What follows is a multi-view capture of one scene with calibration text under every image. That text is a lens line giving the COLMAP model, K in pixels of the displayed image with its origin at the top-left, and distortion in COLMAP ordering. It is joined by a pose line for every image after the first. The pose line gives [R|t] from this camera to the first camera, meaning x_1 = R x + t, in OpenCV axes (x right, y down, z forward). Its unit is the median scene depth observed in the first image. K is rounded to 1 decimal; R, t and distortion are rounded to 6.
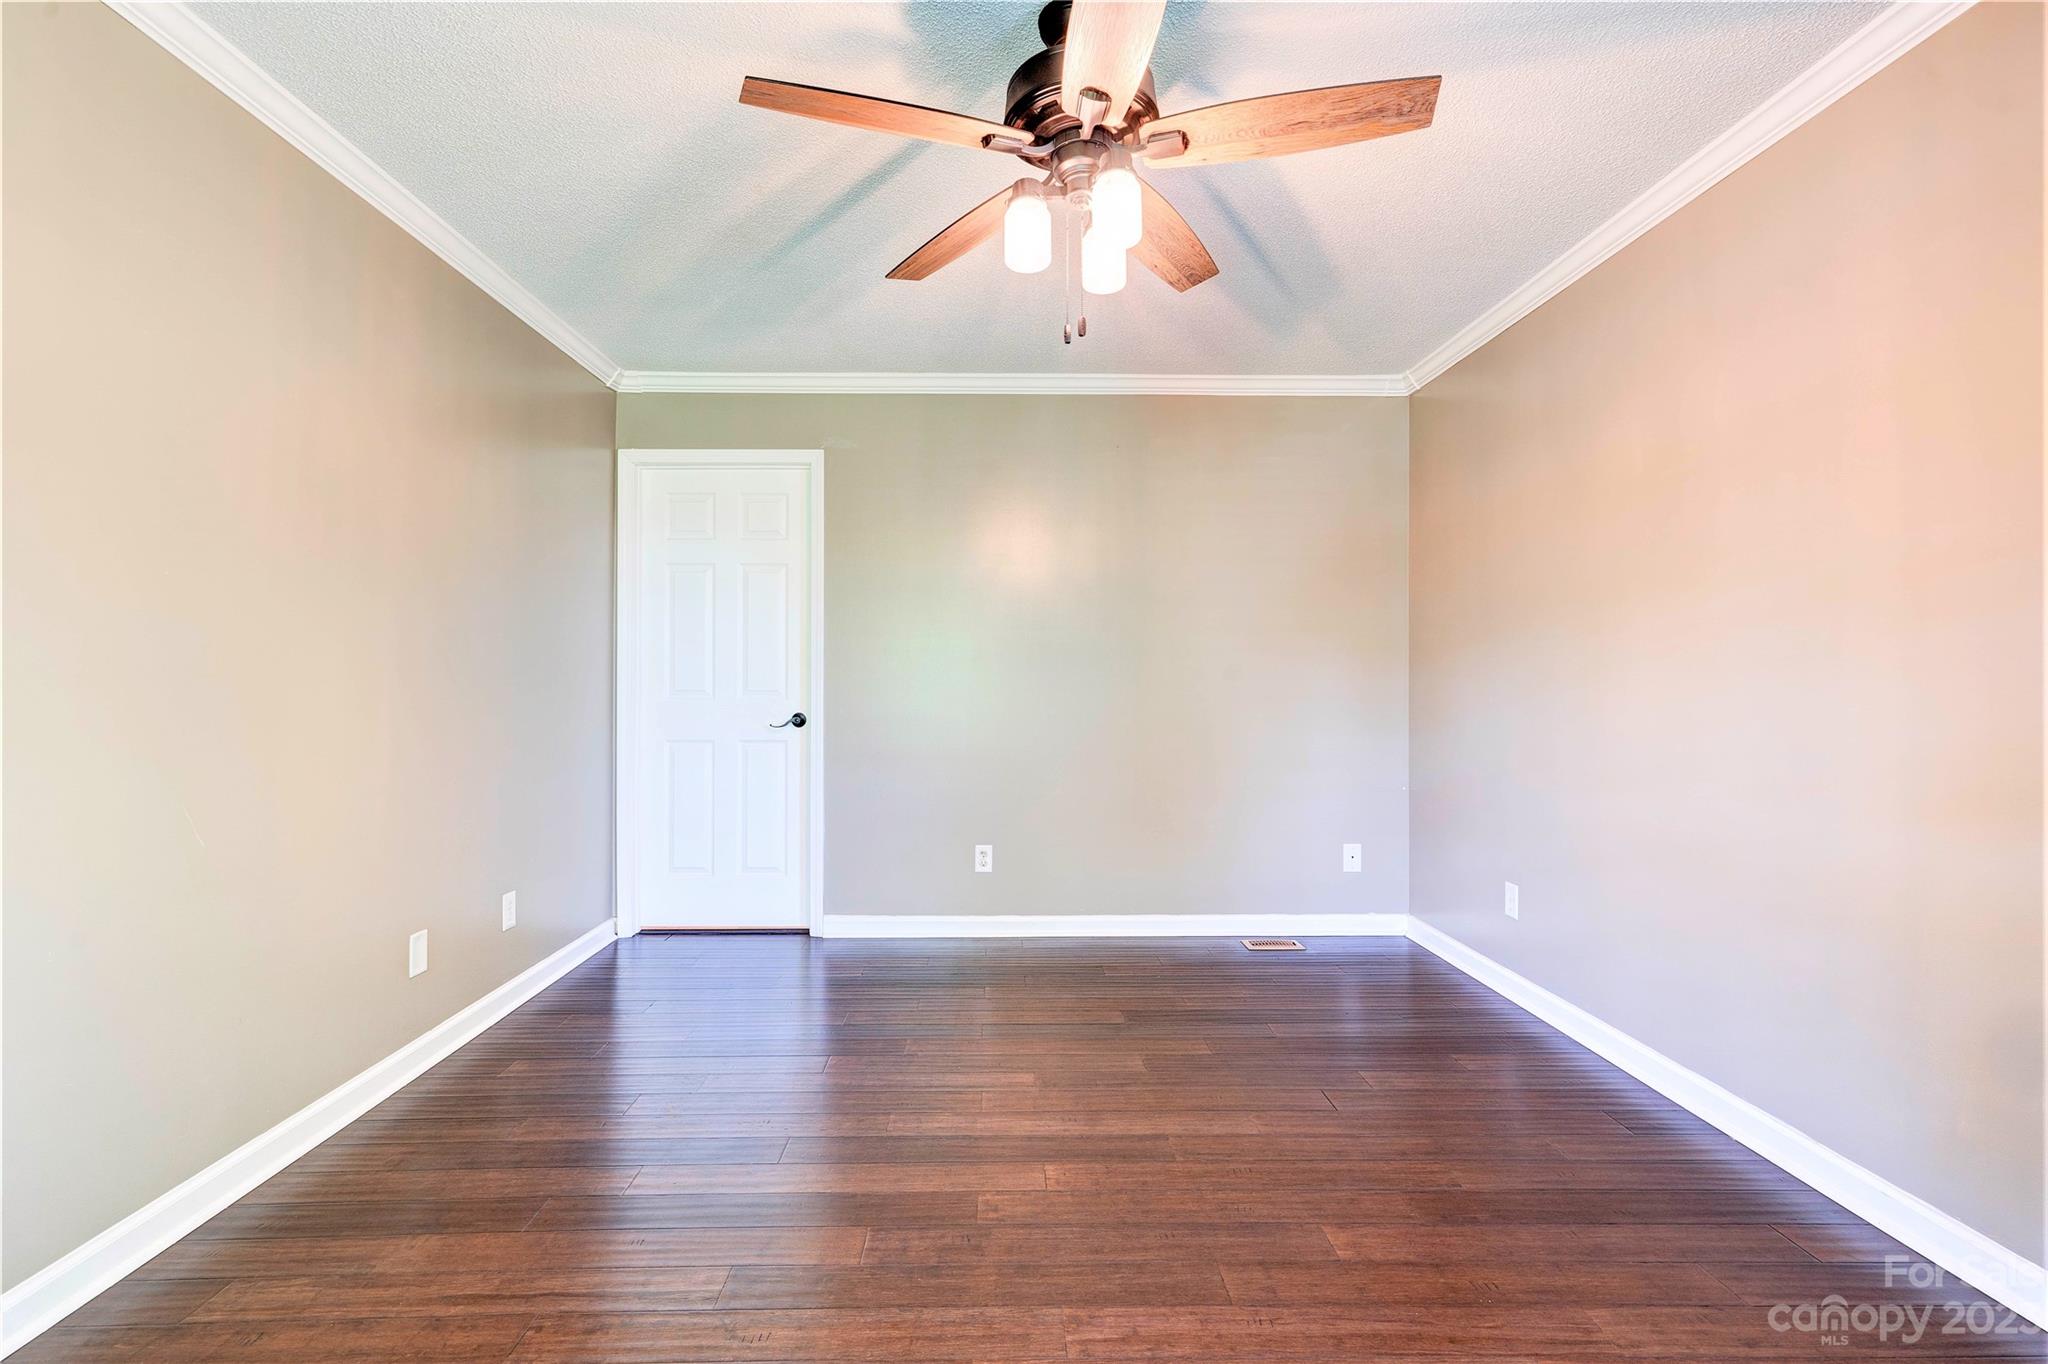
lens RADIAL K [[948.9, 0, 1011.1], [0, 948.9, 678.0], [0, 0, 1]] dist [0.000567, 0.022413]
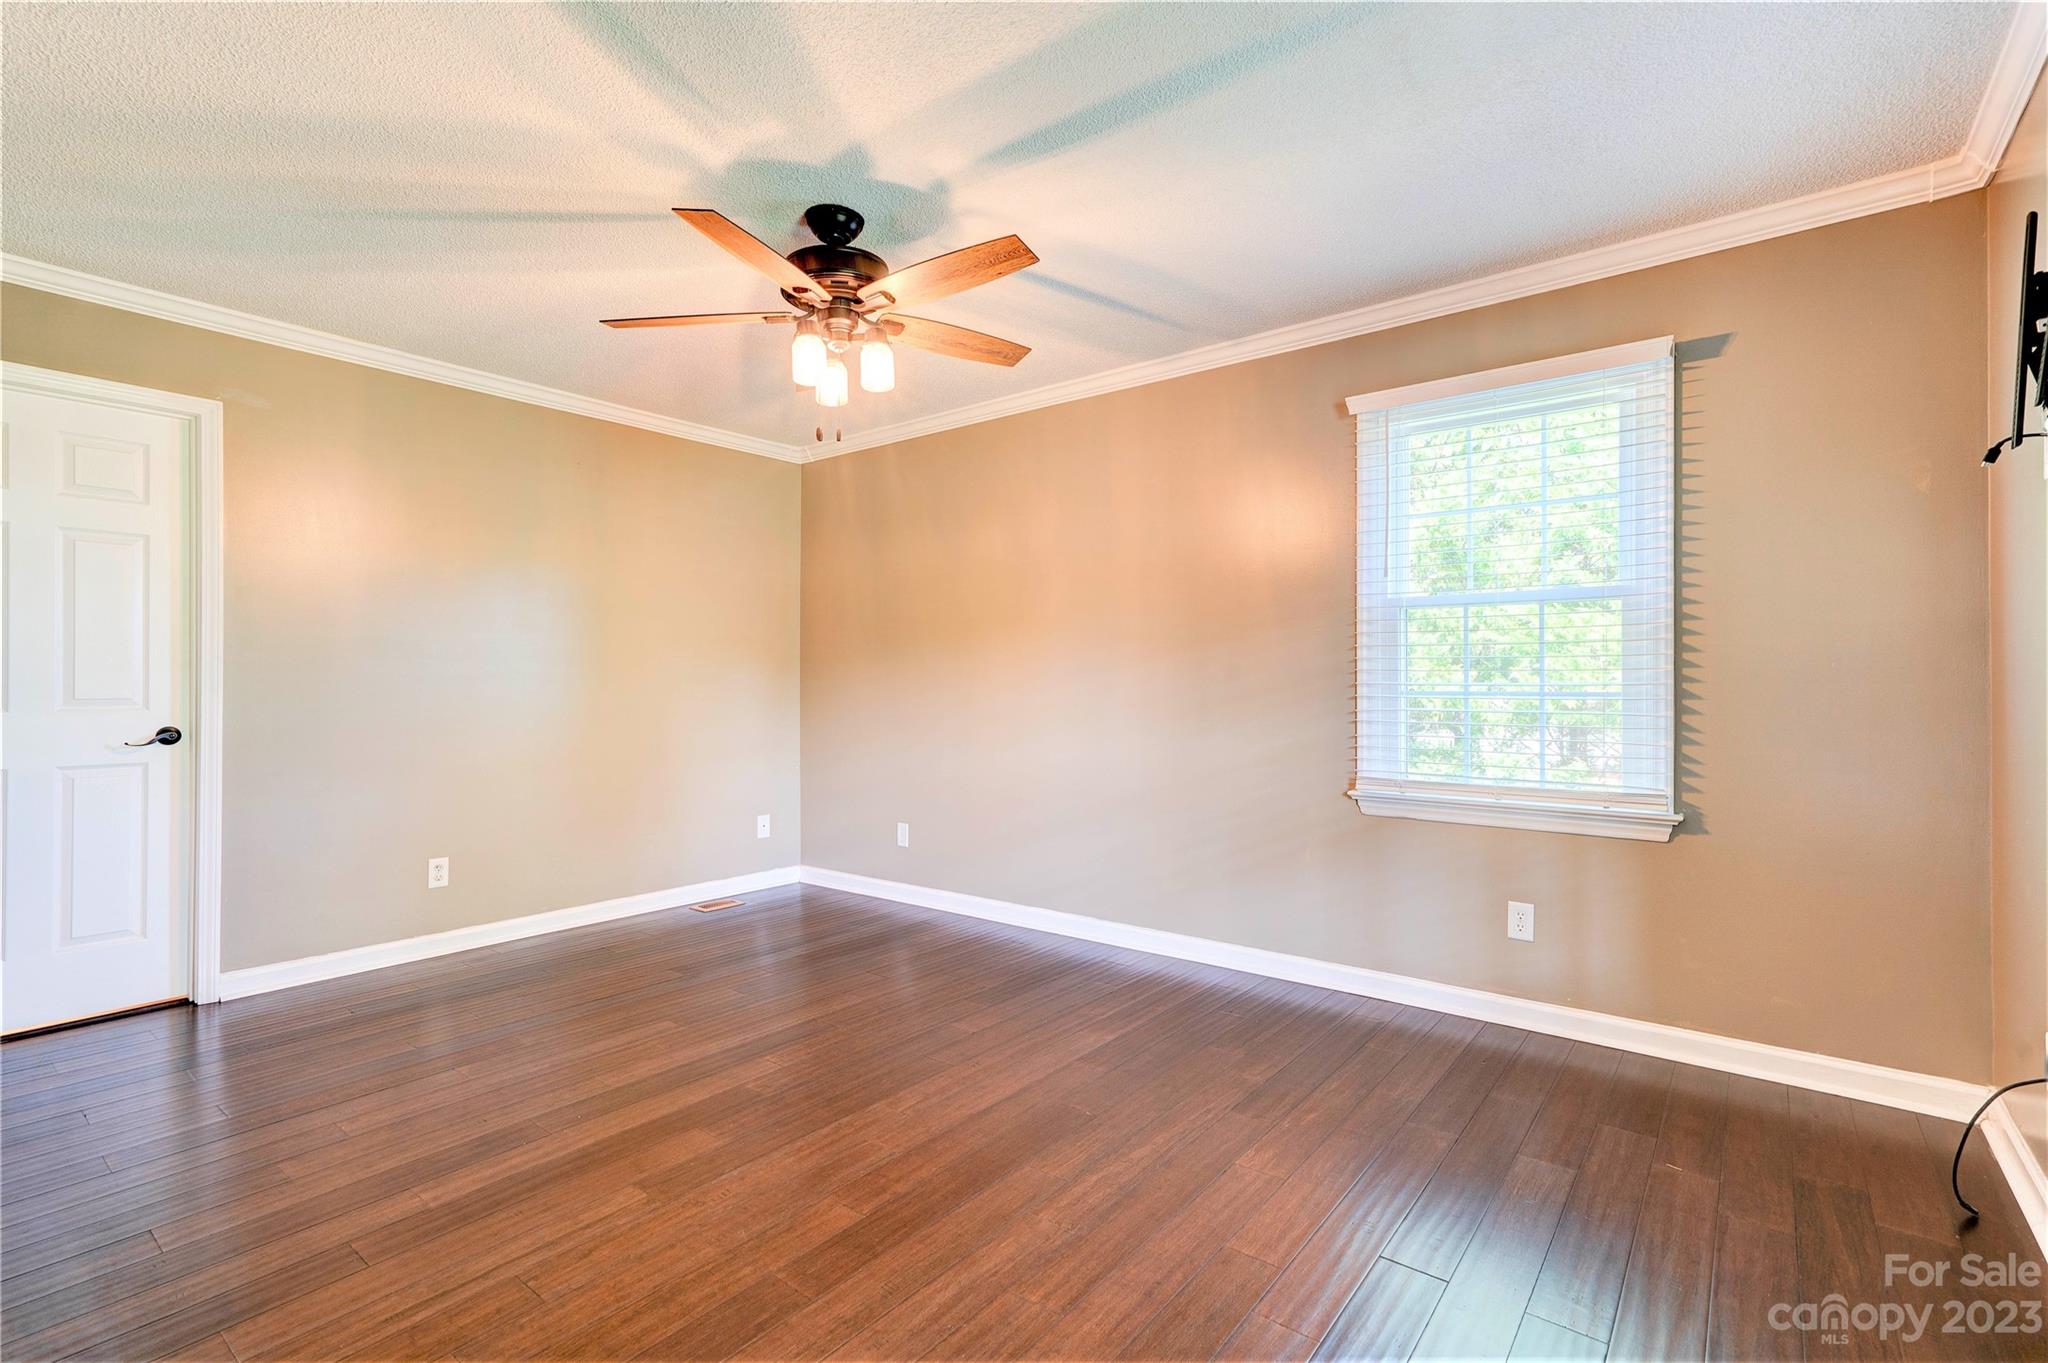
lens RADIAL K [[948.9, 0, 1011.1], [0, 948.9, 677.5], [0, 0, 1]] dist [0.000567, 0.022413]
pose [[0.637640, 0.004818, 0.770320, -0.403198], [-0.000536, 0.999983, -0.005811, 0.000760], [-0.770335, 0.003292, 0.637631, -0.047513]]
